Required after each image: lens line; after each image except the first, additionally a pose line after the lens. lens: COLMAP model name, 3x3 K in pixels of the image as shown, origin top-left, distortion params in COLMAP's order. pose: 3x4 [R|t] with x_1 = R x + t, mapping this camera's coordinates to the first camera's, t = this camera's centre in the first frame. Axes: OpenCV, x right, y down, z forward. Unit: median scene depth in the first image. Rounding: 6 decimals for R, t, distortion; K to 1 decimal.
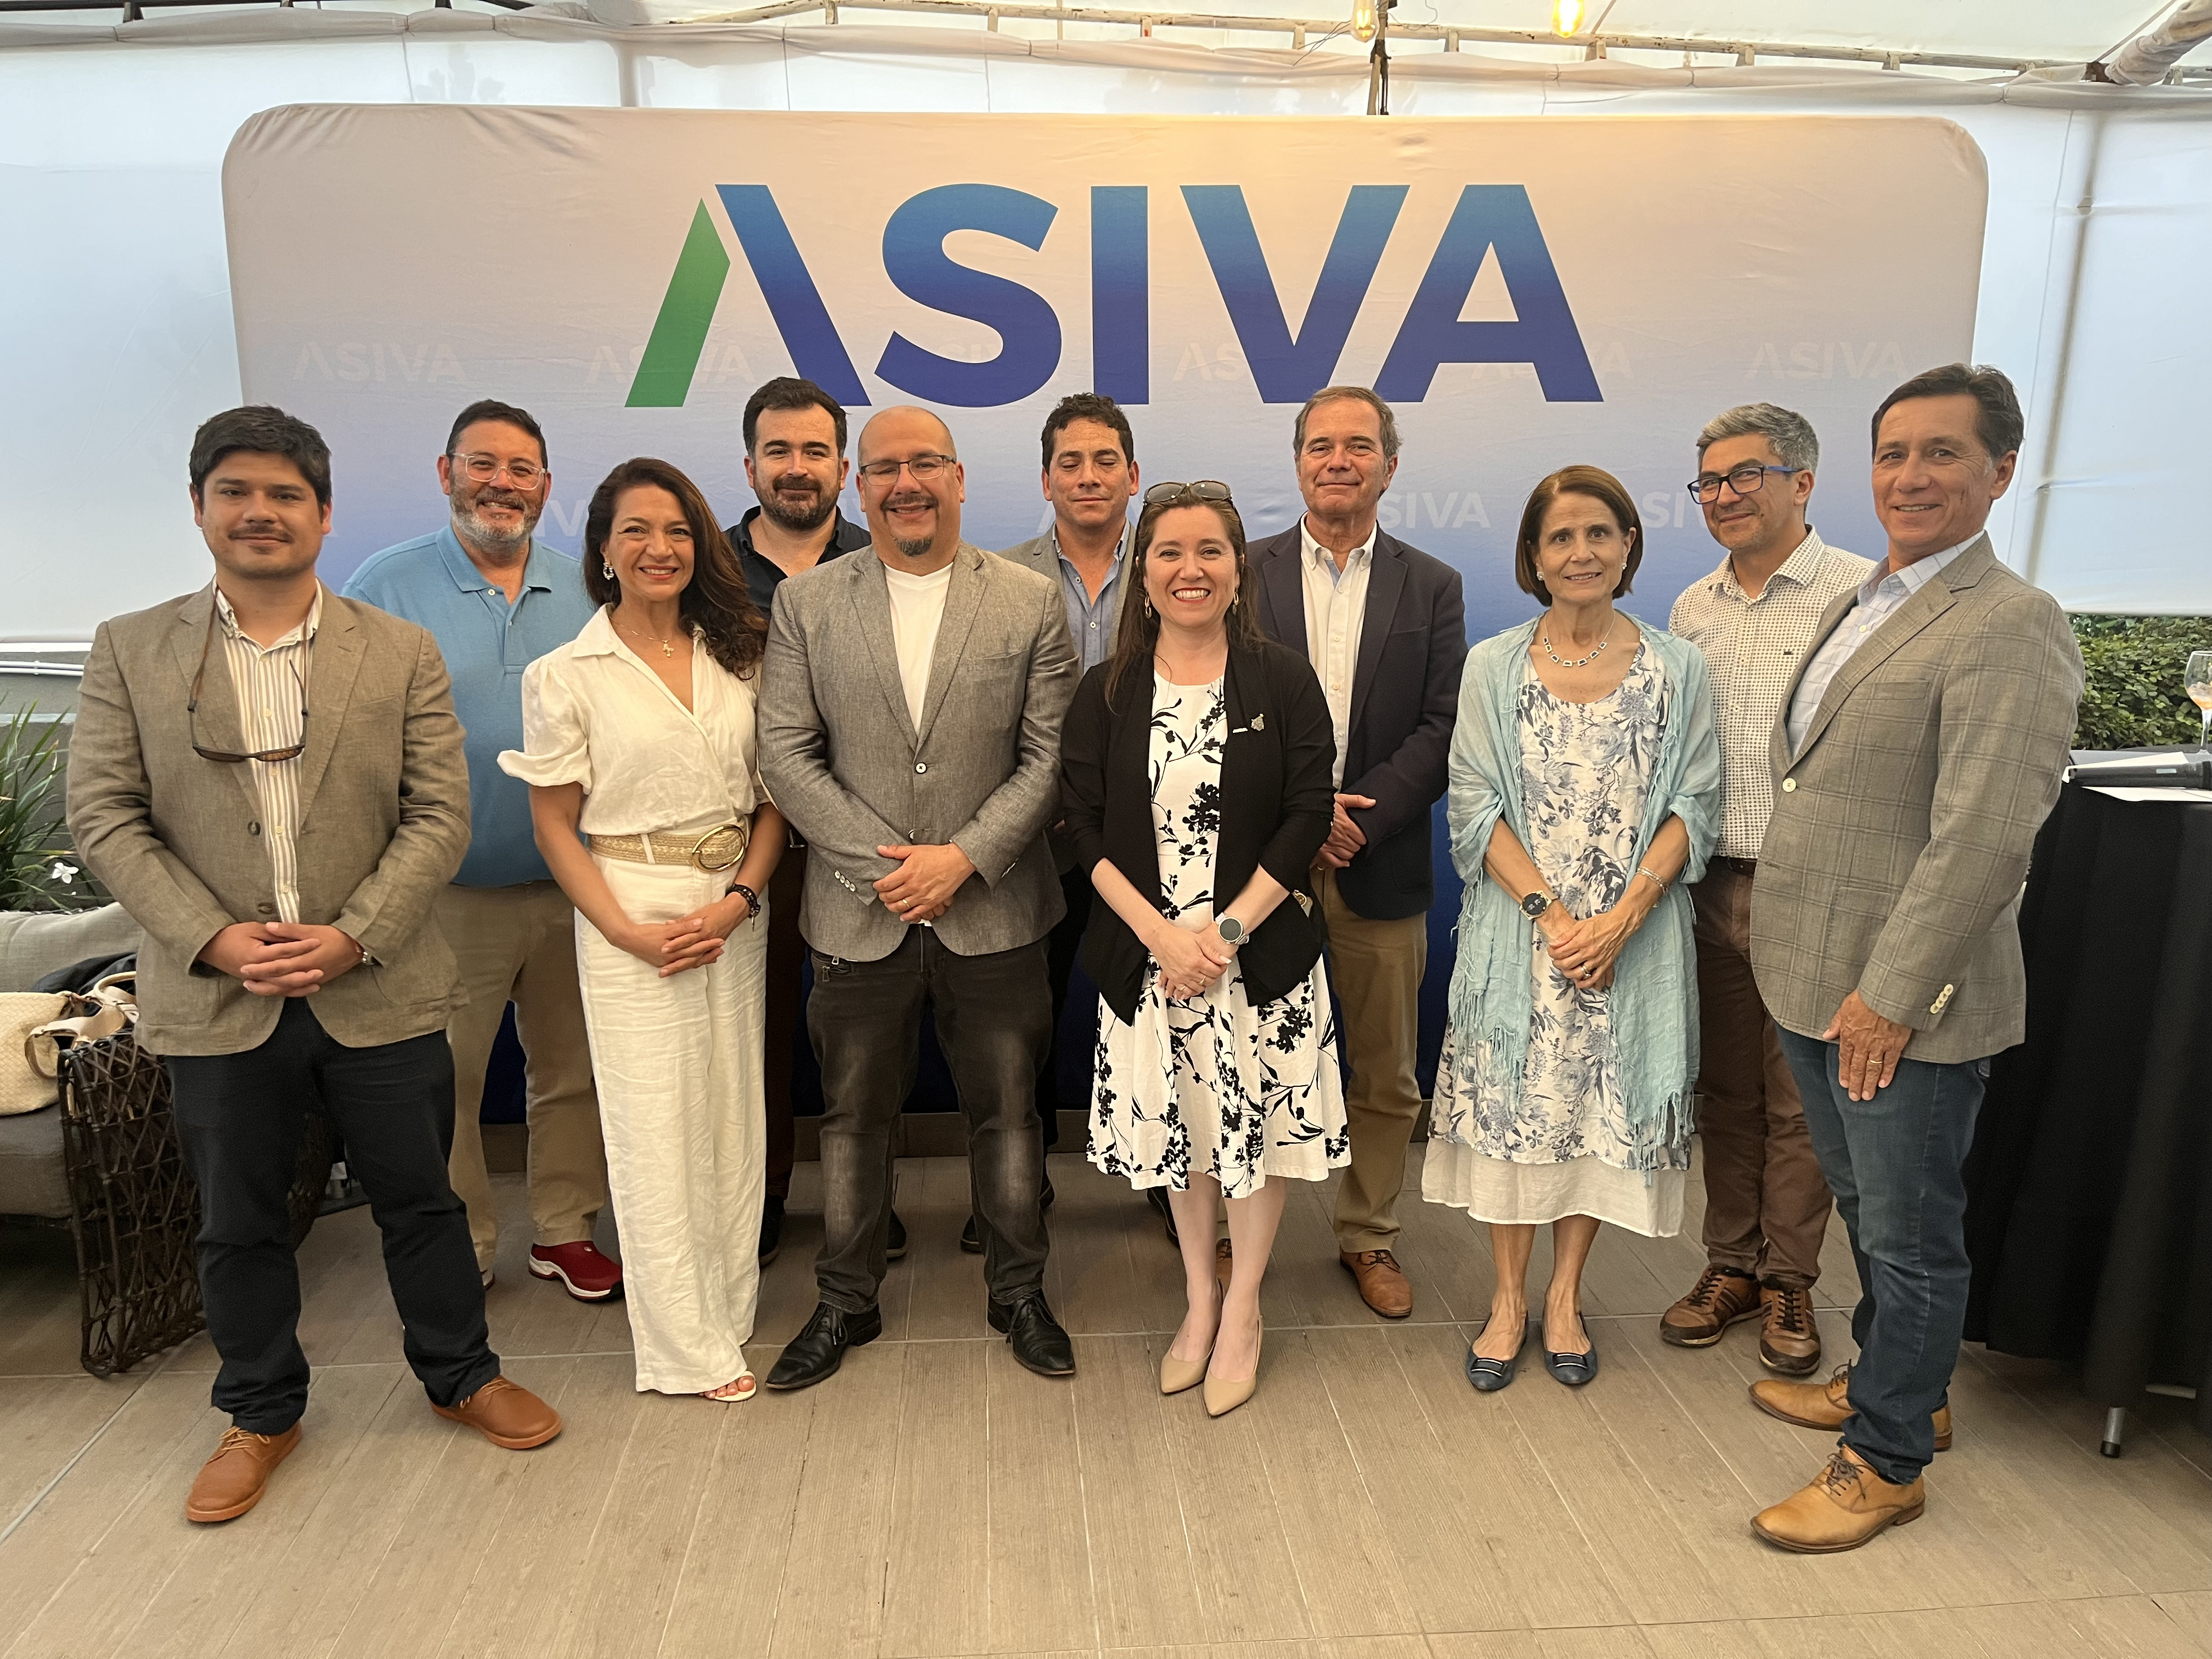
lens RADIAL K [[1647.5, 0, 1098.5], [0, 1647.5, 832.2], [0, 0, 1]] dist [0.037196, -0.052934]
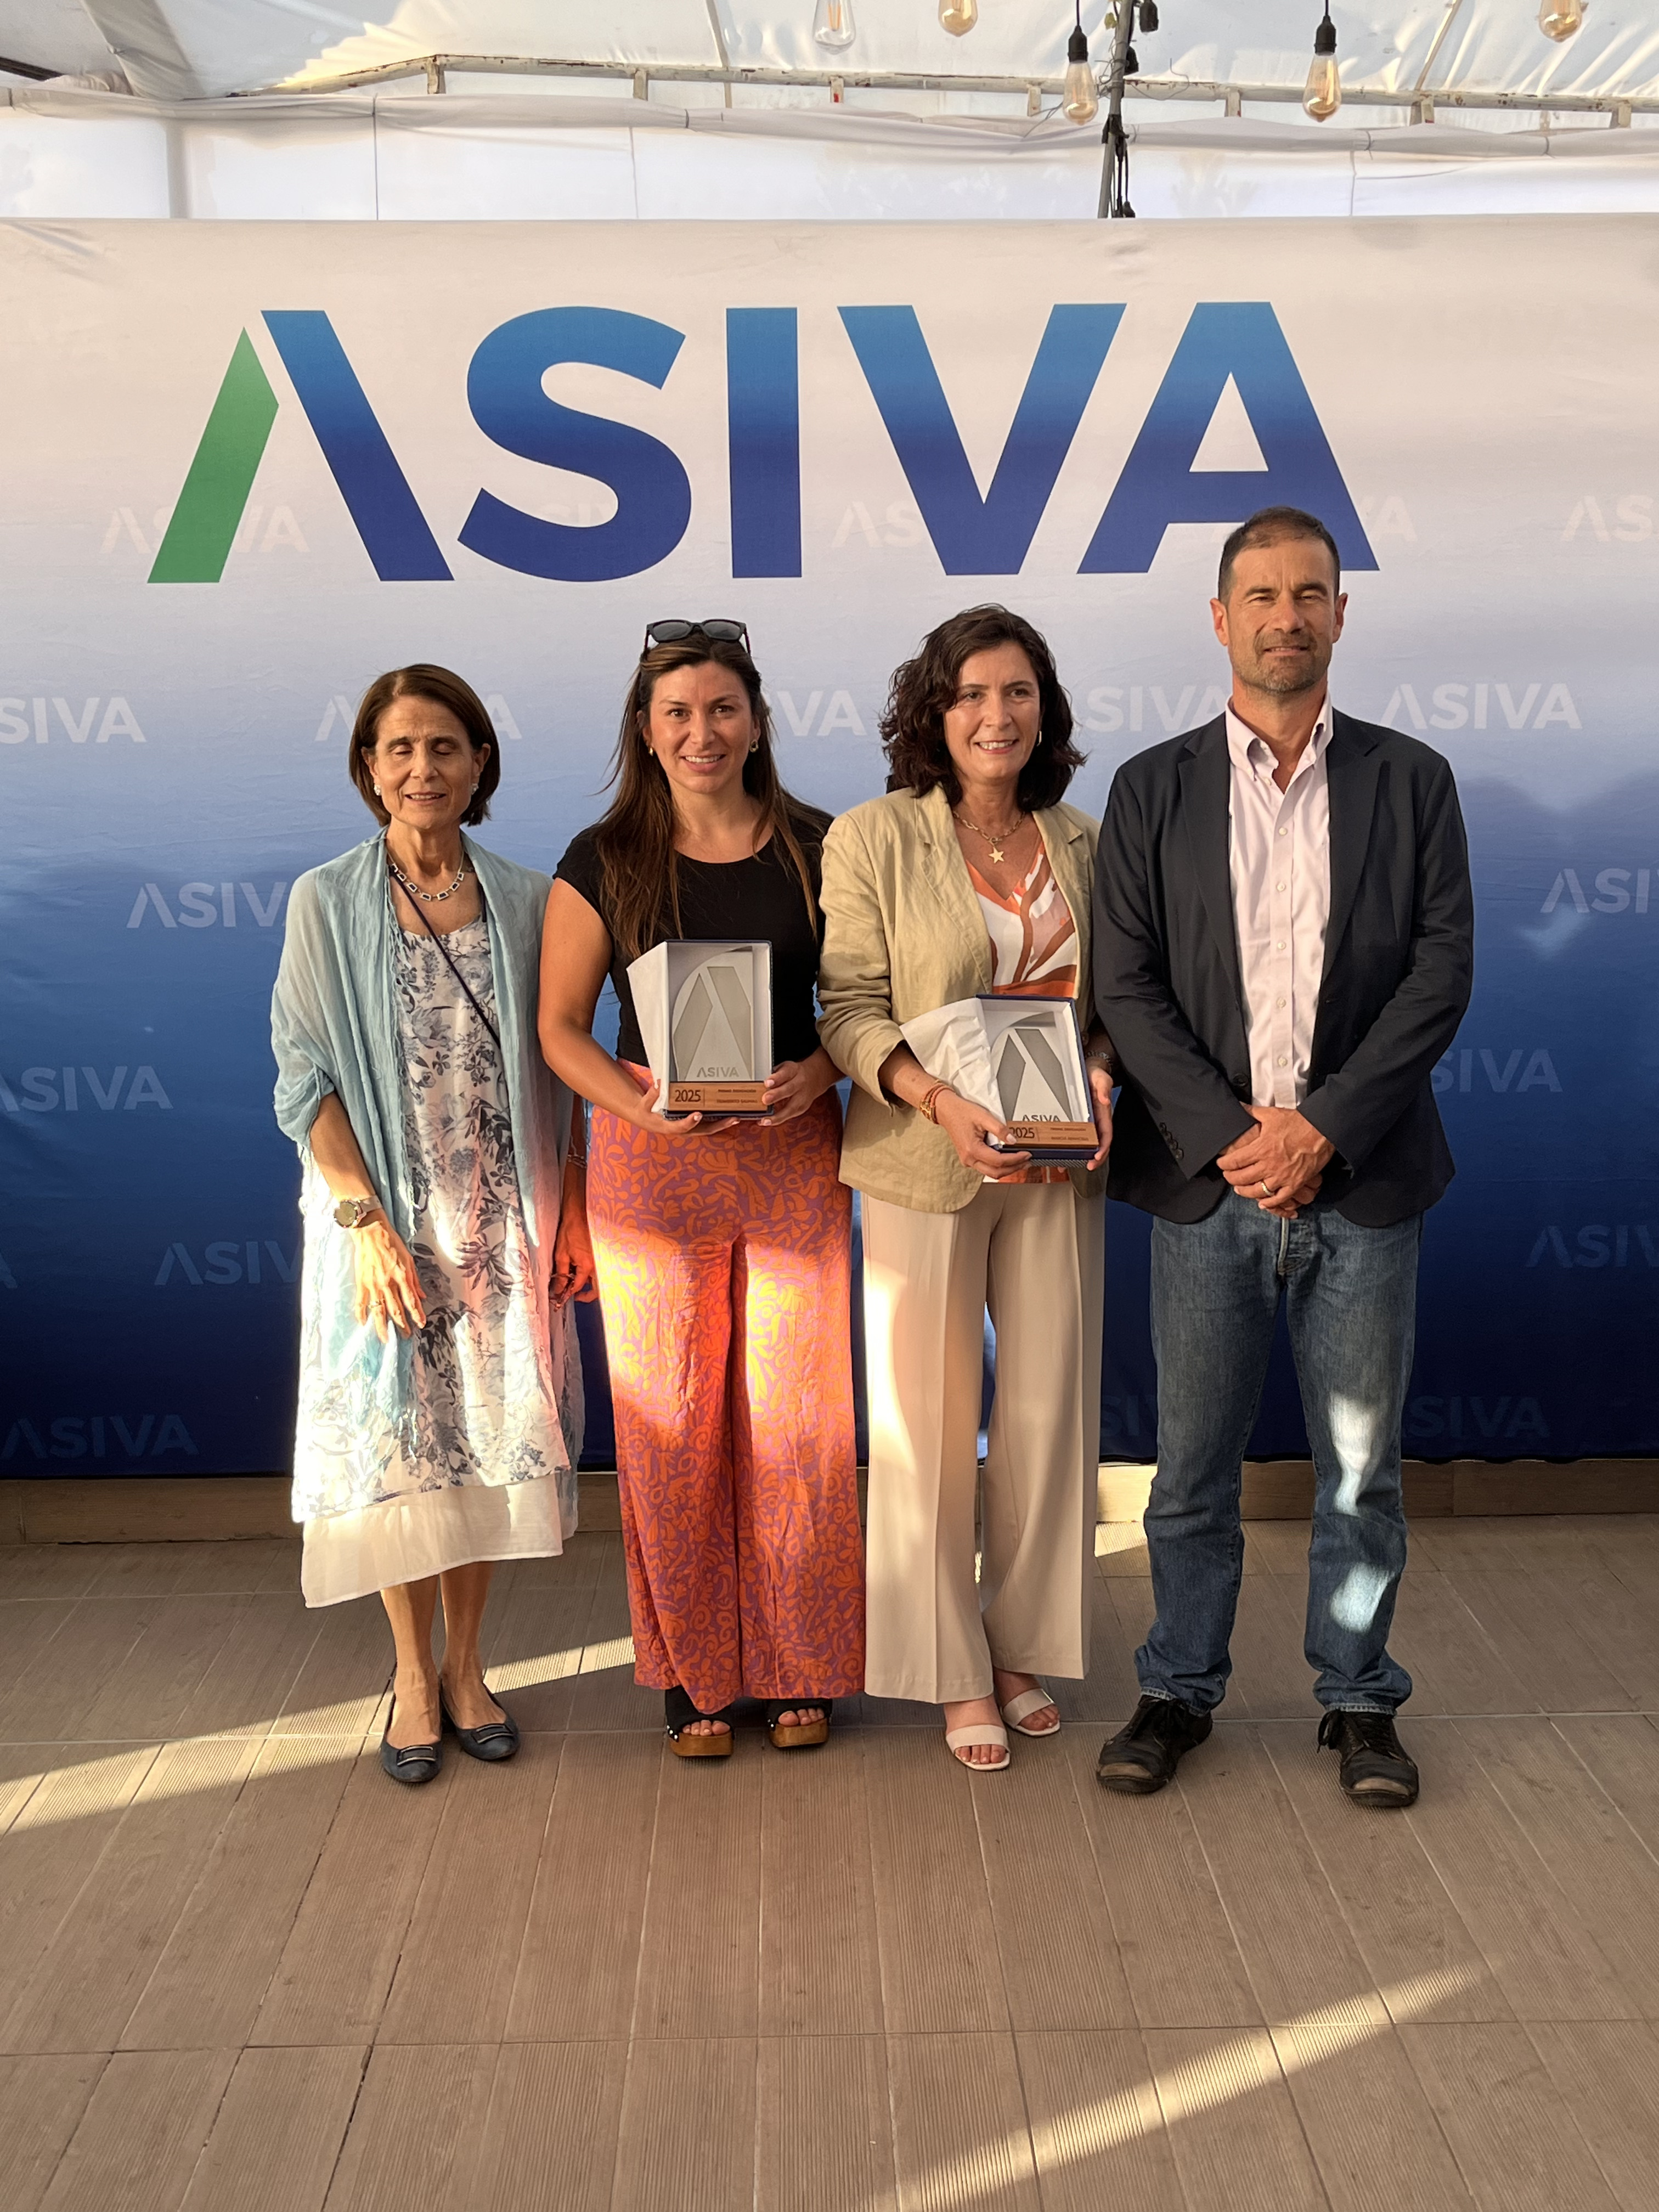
lens RADIAL K [[2467.5, 0, 862.1], [0, 2467.5, 1099.6], [0, 0, 1]] dist [0.013831, 0.000000]
pose [[0.999294, 0.004139, -0.037351, 0.108285], [-0.005139, 0.999630, -0.026717, 0.025972], [0.037227, 0.026890, 0.998945, -0.187372]]
